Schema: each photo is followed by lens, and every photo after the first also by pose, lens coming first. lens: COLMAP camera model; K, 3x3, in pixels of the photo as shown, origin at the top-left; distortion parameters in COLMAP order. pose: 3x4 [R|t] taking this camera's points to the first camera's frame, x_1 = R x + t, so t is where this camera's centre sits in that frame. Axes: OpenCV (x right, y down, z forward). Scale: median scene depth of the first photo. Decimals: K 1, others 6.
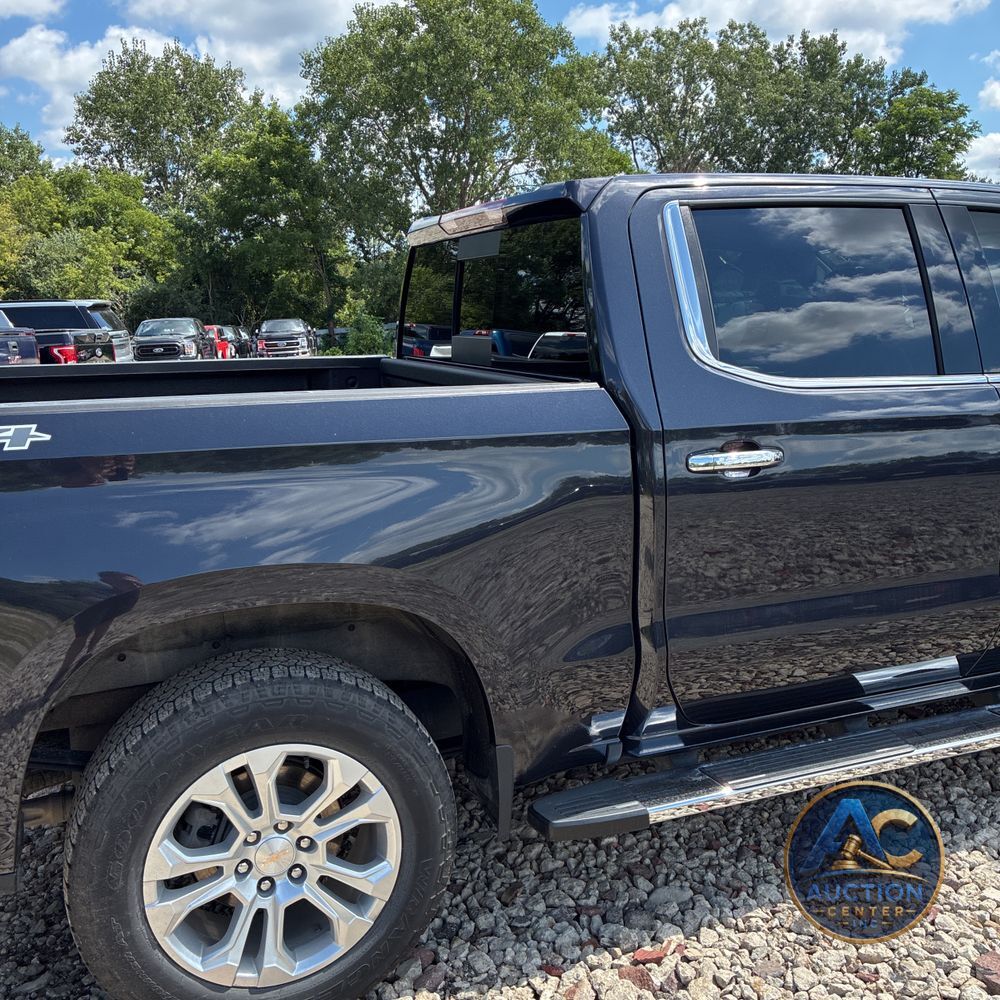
lens RADIAL K [[1021.7, 0, 492.4], [0, 1021.7, 496.6], [0, 0, 1]] dist [0.010873, 0.006716]
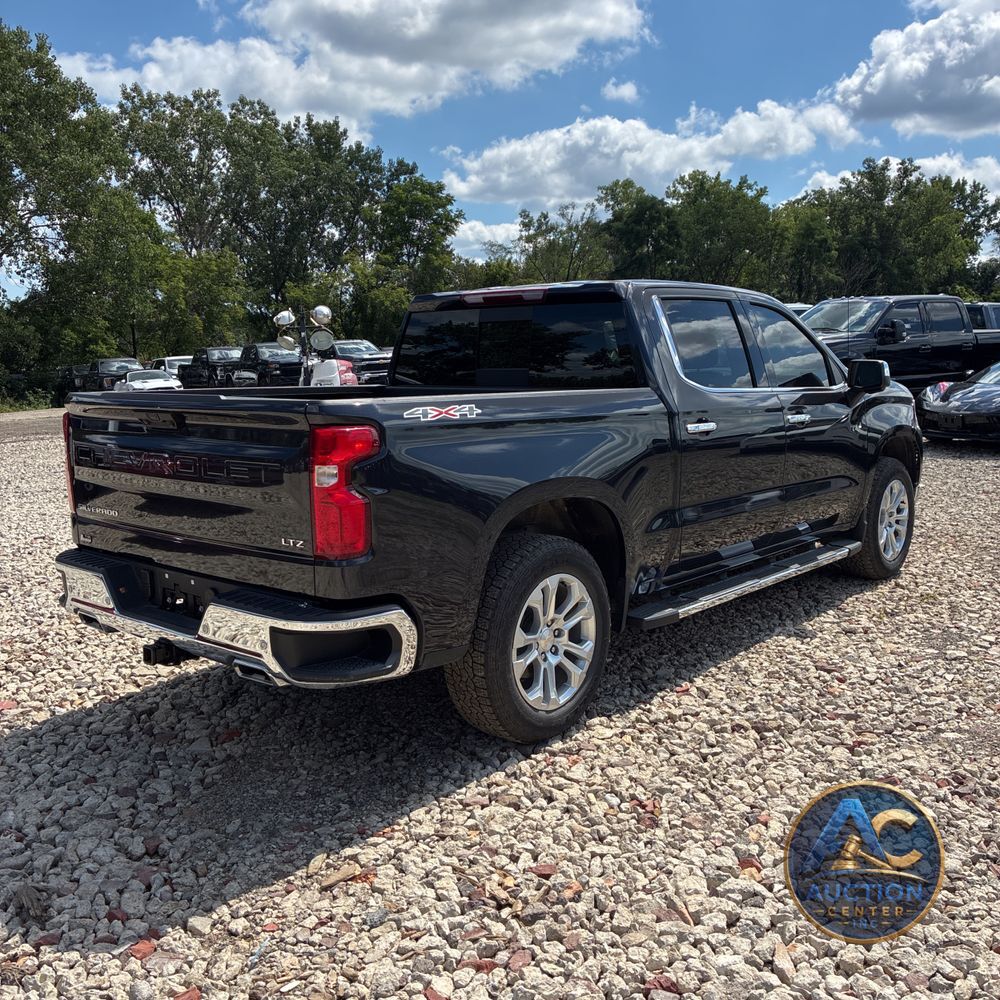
lens RADIAL K [[1038.4, 0, 500.0], [0, 1038.4, 500.0], [0, 0, 1]] dist [-0.020502, 0.050474]
pose [[0.882302, -0.050709, 0.467945, -0.056871], [0.077395, 0.996277, -0.037965, 0.008121], [-0.464278, 0.069713, 0.882942, -0.031122]]
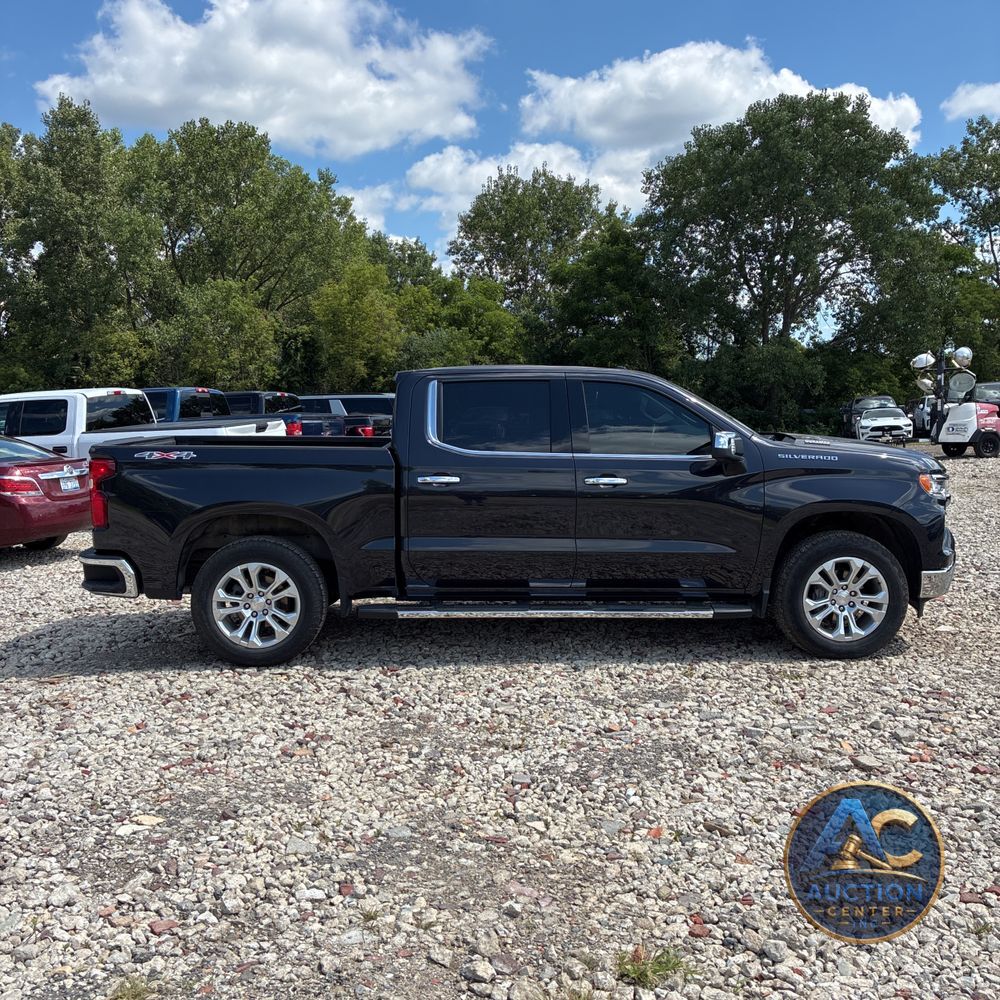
lens RADIAL K [[1049.7, 0, 497.7], [0, 1049.7, 502.4], [0, 0, 1]] dist [0.005930, -0.004751]
pose [[0.935509, 0.053534, -0.349223, 0.072288], [-0.080958, 0.994635, -0.064400, 0.009918], [0.343902, 0.088519, 0.934824, -0.078965]]
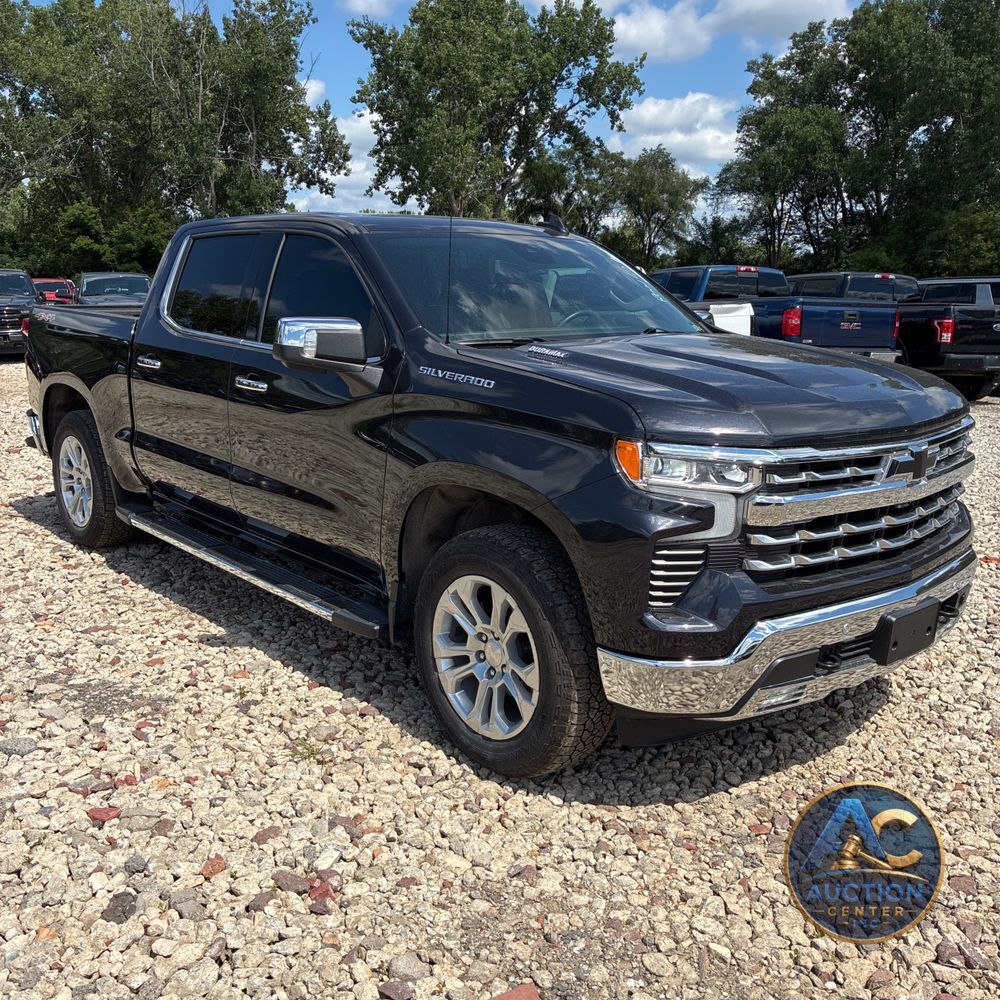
lens RADIAL K [[1028.8, 0, 500.0], [0, 1028.8, 500.0], [0, 0, 1]] dist [0.014636, -0.011896]
pose [[0.302890, 0.224529, -0.926199, 0.134758], [-0.193333, 0.966120, 0.170982, -0.014315], [0.933210, 0.127276, 0.336037, 0.053023]]
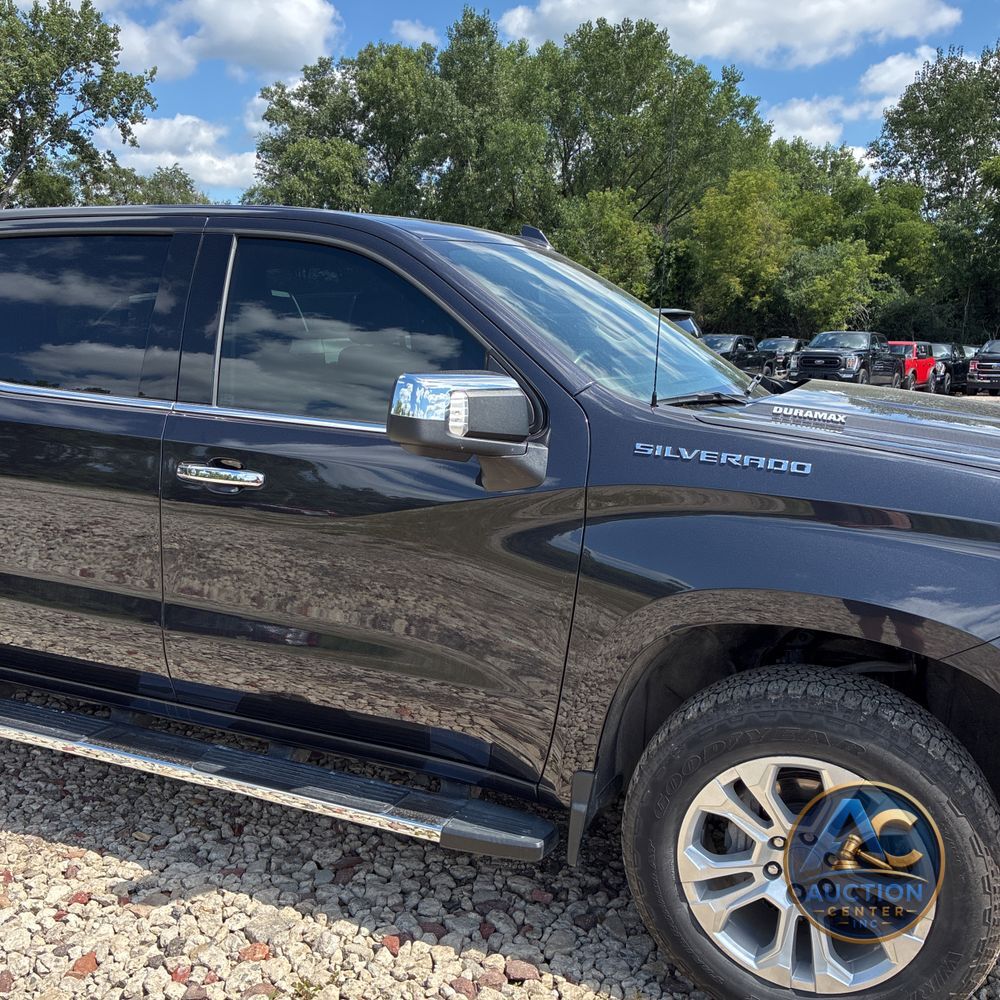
lens RADIAL K [[1021.7, 0, 492.4], [0, 1021.7, 496.6], [0, 0, 1]] dist [0.010873, 0.006716]
pose [[0.701605, 0.164119, -0.693408, 0.088321], [-0.171149, 0.983441, 0.059593, -0.008745], [0.691706, 0.076866, 0.718077, 0.030642]]
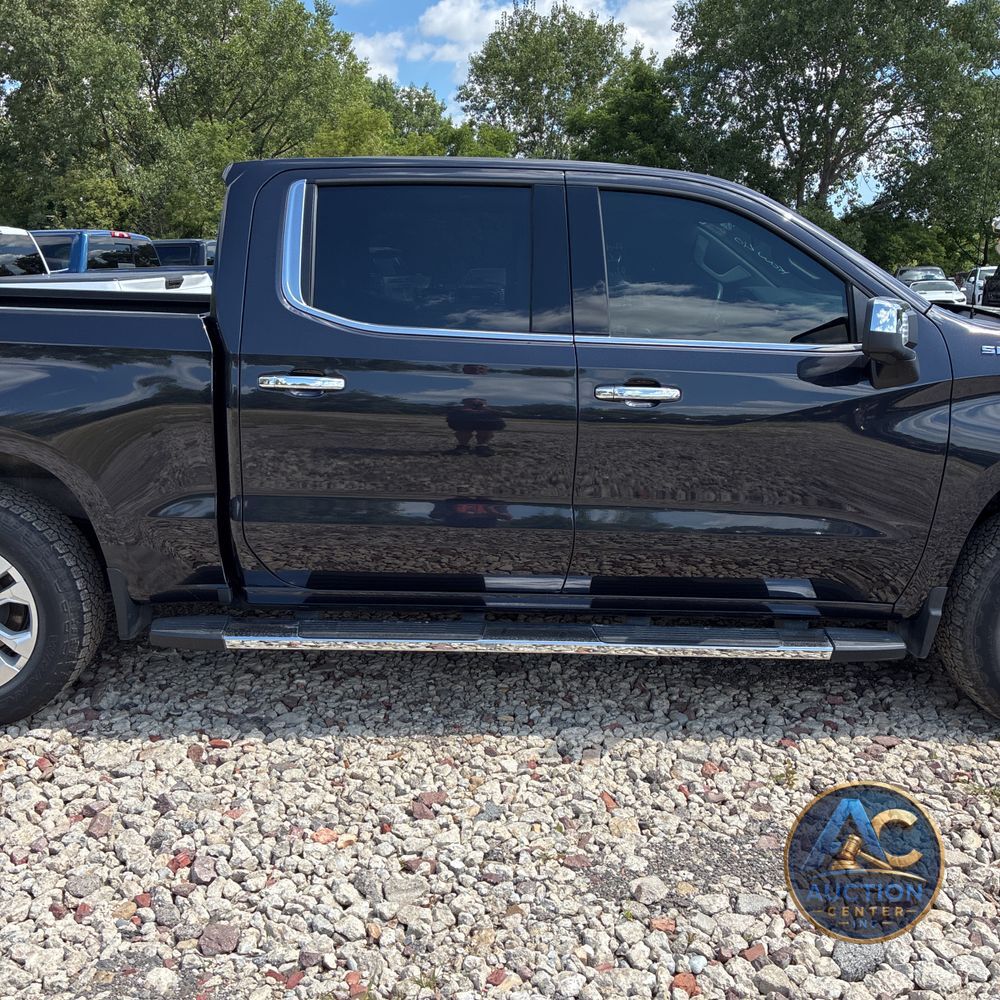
lens RADIAL K [[1028.8, 0, 500.0], [0, 1028.8, 500.0], [0, 0, 1]] dist [0.014636, -0.011896]
pose [[0.930432, 0.119395, -0.346469, 0.052087], [-0.104462, 0.992623, 0.061533, 0.000330], [0.351260, -0.021059, 0.936041, -0.008168]]
